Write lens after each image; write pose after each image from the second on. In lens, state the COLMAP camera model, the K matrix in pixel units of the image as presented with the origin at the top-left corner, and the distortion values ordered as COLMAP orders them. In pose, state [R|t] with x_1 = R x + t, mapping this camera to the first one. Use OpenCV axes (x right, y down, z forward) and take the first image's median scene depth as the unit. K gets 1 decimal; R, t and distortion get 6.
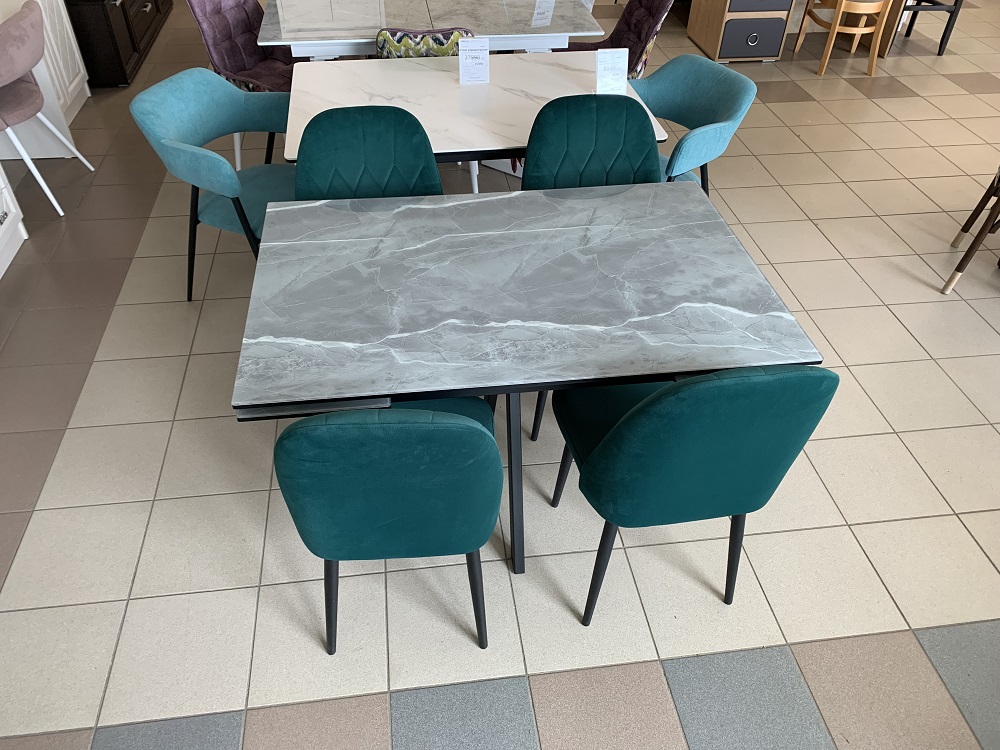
lens RADIAL K [[774.6, 0, 492.7], [0, 774.6, 369.6], [0, 0, 1]] dist [0.022395, -0.018648]
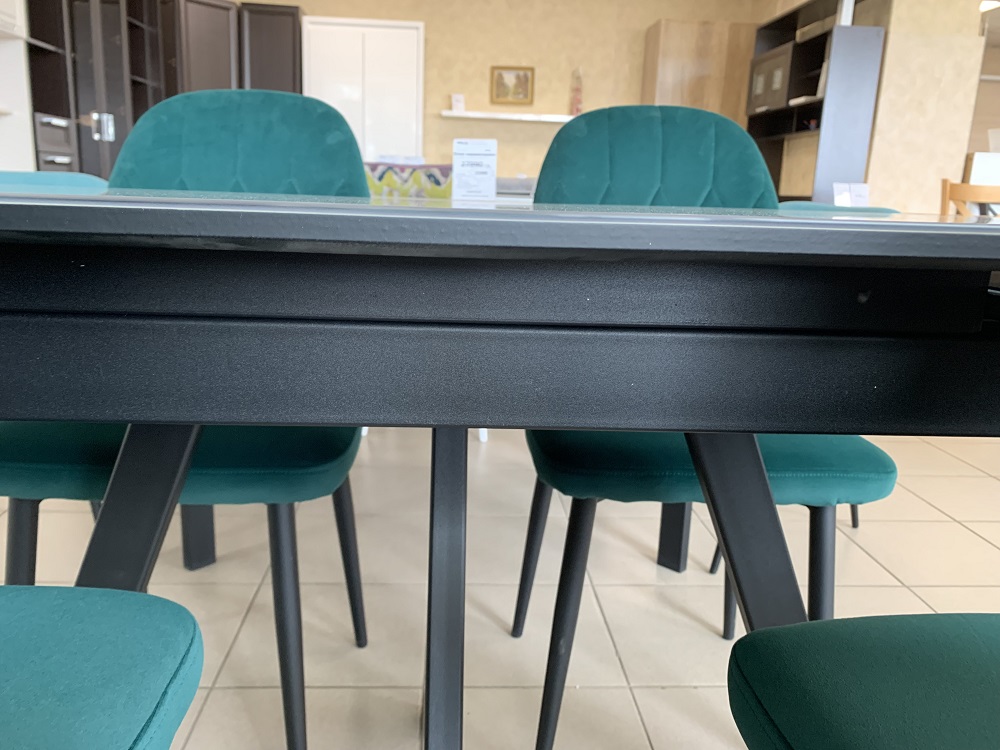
lens RADIAL K [[774.6, 0, 491.6], [0, 774.6, 368.3], [0, 0, 1]] dist [0.022395, -0.018648]
pose [[0.996749, 0.036708, -0.071725, 0.061282], [-0.066192, 0.880627, -0.469163, 0.103642], [0.045941, 0.472386, 0.880194, 0.621735]]
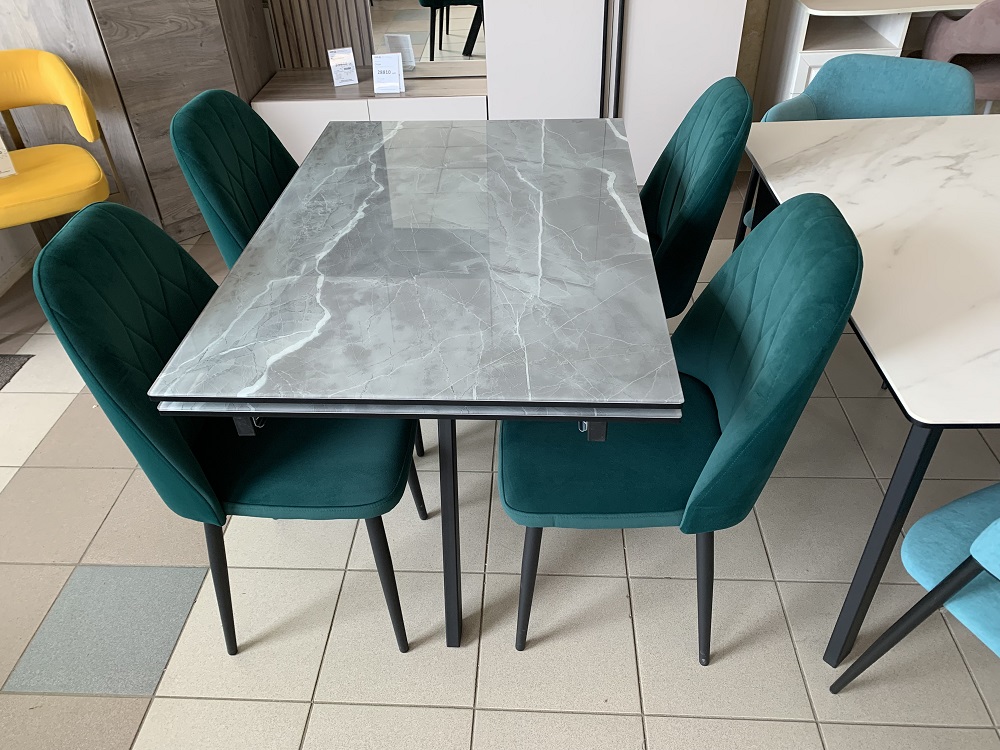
lens RADIAL K [[774.6, 0, 484.0], [0, 774.6, 363.1], [0, 0, 1]] dist [0.022395, -0.018648]
pose [[-0.195979, 0.581416, -0.789650, 0.704825], [-0.613844, 0.555237, 0.561166, -0.483100], [0.764714, 0.594699, 0.248084, 0.795323]]
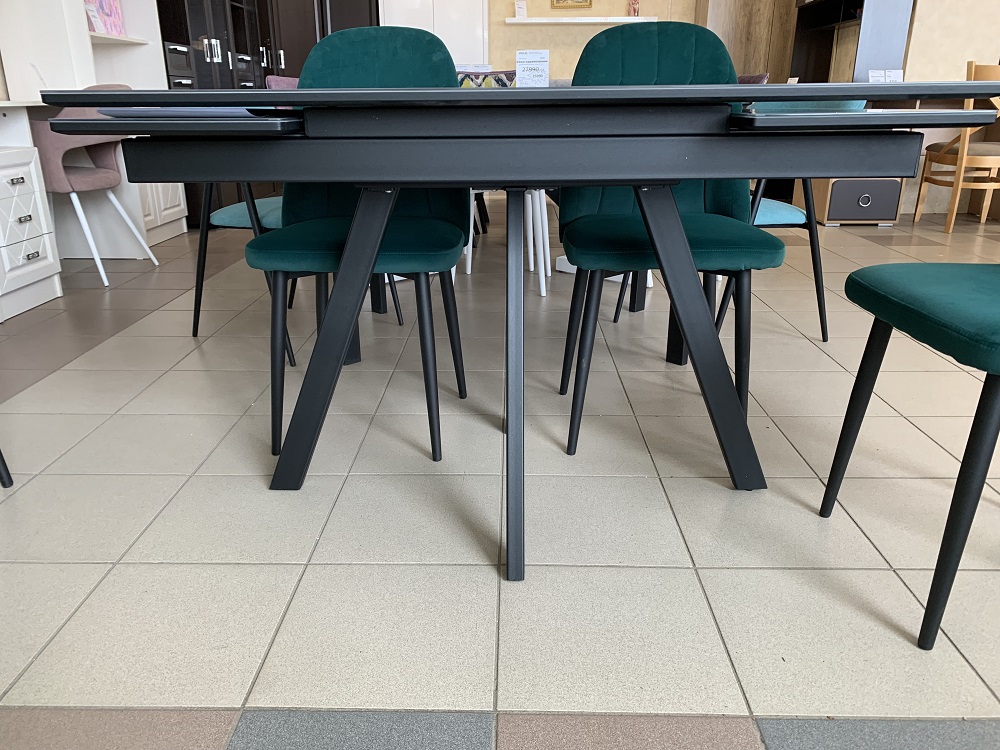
lens RADIAL K [[774.6, 0, 493.1], [0, 774.6, 365.7], [0, 0, 1]] dist [0.022395, -0.018648]
pose [[0.987401, 0.030301, -0.155308, 0.106769], [-0.085753, 0.927339, -0.364264, 0.329544], [0.132985, 0.372993, 0.918254, 0.374212]]
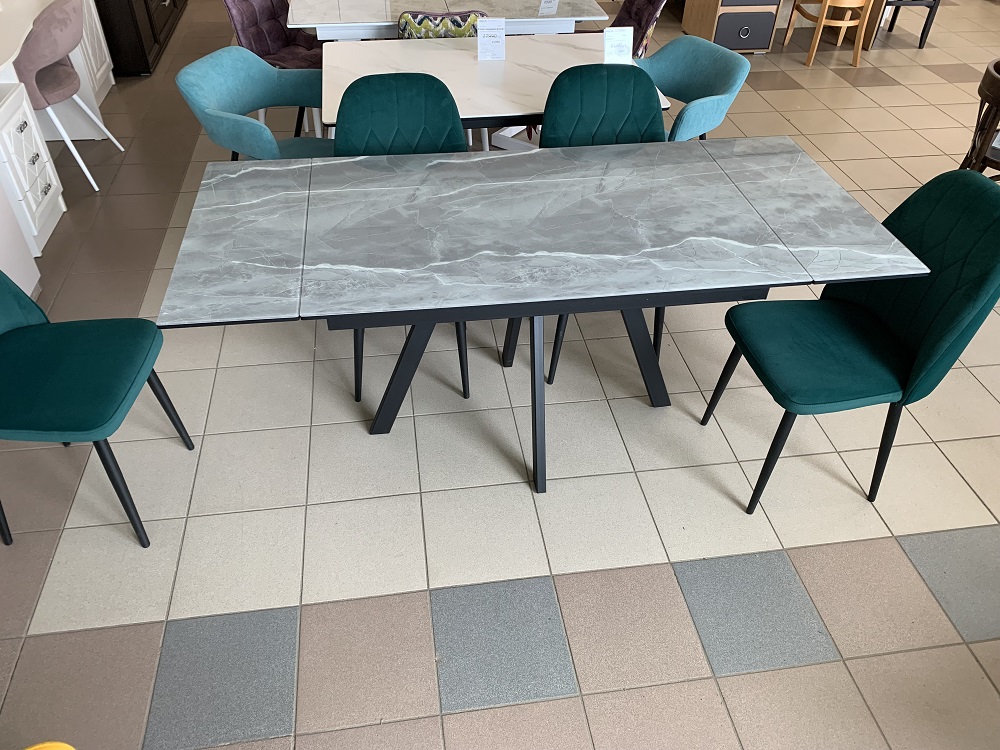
lens RADIAL K [[774.6, 0, 497.7], [0, 774.6, 367.3], [0, 0, 1]] dist [0.022395, -0.018648]
pose [[0.999872, -0.005485, 0.015035, -0.043578], [0.005674, 0.999906, -0.012506, 0.096827], [-0.014965, 0.012590, 0.999809, -0.103763]]
